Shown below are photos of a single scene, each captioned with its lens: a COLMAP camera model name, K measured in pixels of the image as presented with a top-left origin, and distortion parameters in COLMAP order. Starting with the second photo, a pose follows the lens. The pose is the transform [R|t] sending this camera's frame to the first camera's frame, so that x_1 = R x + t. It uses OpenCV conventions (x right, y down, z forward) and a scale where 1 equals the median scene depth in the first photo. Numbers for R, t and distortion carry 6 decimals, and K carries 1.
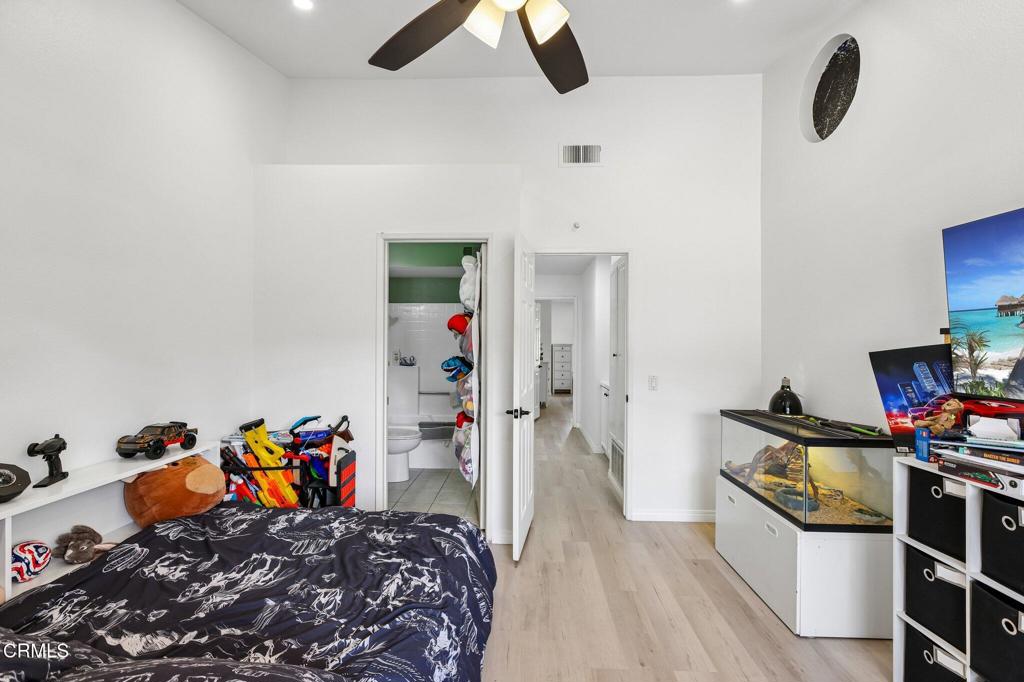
lens RADIAL K [[459.6, 0, 515.6], [0, 459.6, 340.3], [0, 0, 1]] dist [-0.022752, 0.005445]
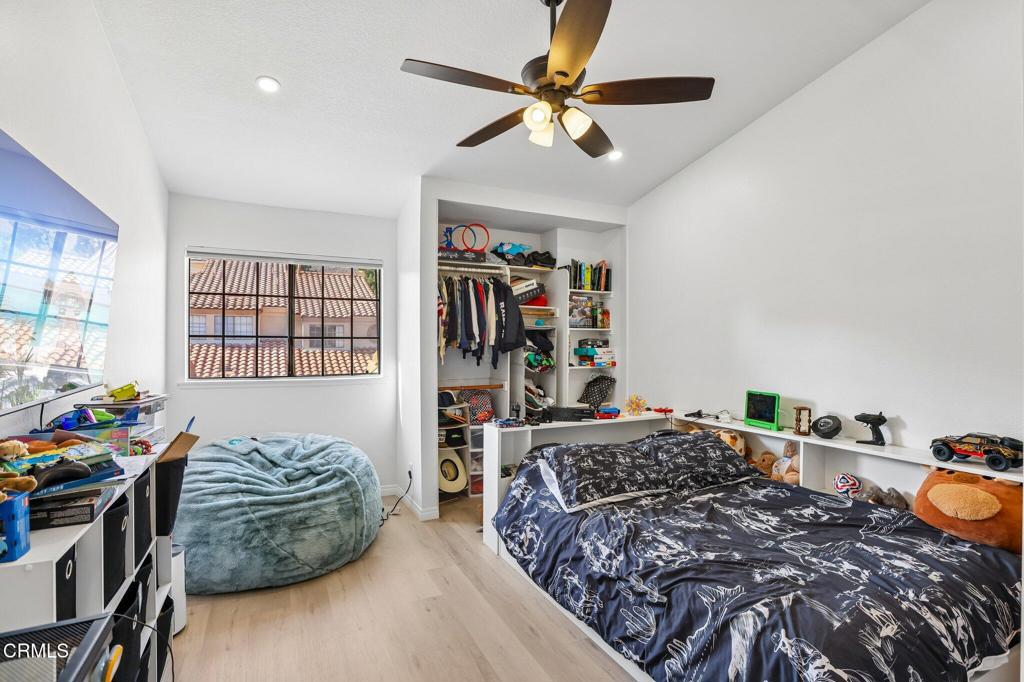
lens RADIAL K [[476.0, 0, 506.4], [0, 476.0, 346.9], [0, 0, 1]] dist [-0.024521, 0.000982]
pose [[-0.892631, -0.008968, -0.450699, 0.689723], [-0.008539, 0.999959, -0.002984, 0.027799], [0.450707, 0.001185, -0.892671, 1.919533]]
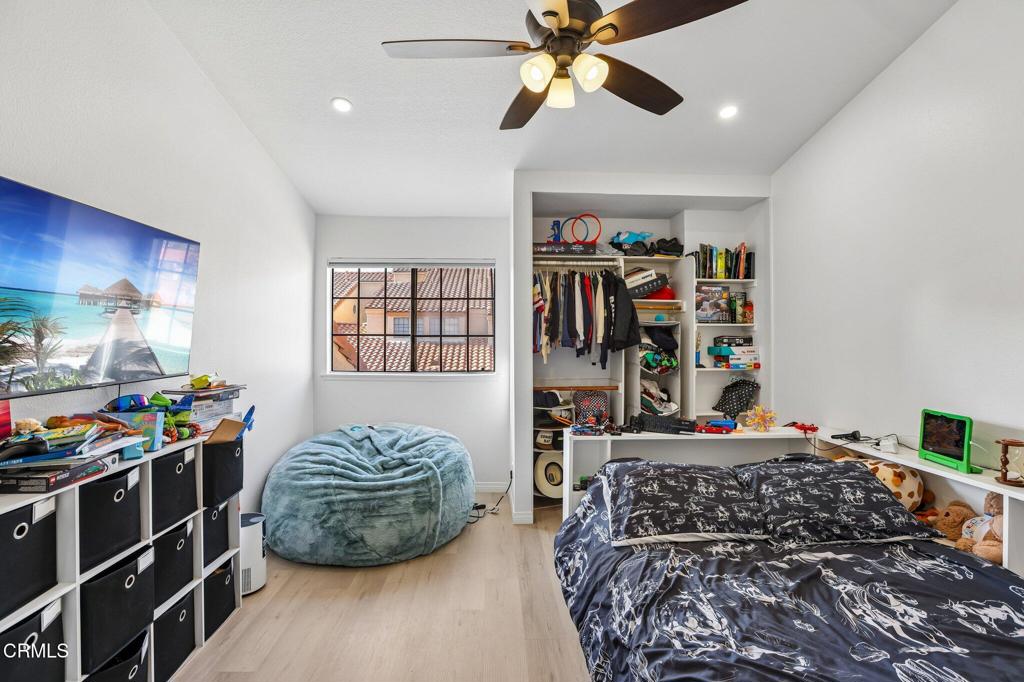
lens RADIAL K [[459.6, 0, 508.7], [0, 459.6, 339.2], [0, 0, 1]] dist [-0.022752, 0.005445]
pose [[-0.998188, -0.012891, -0.058782, 0.176357], [-0.012238, 0.999860, -0.011452, 0.023165], [0.058921, -0.010711, -0.998205, 1.848674]]
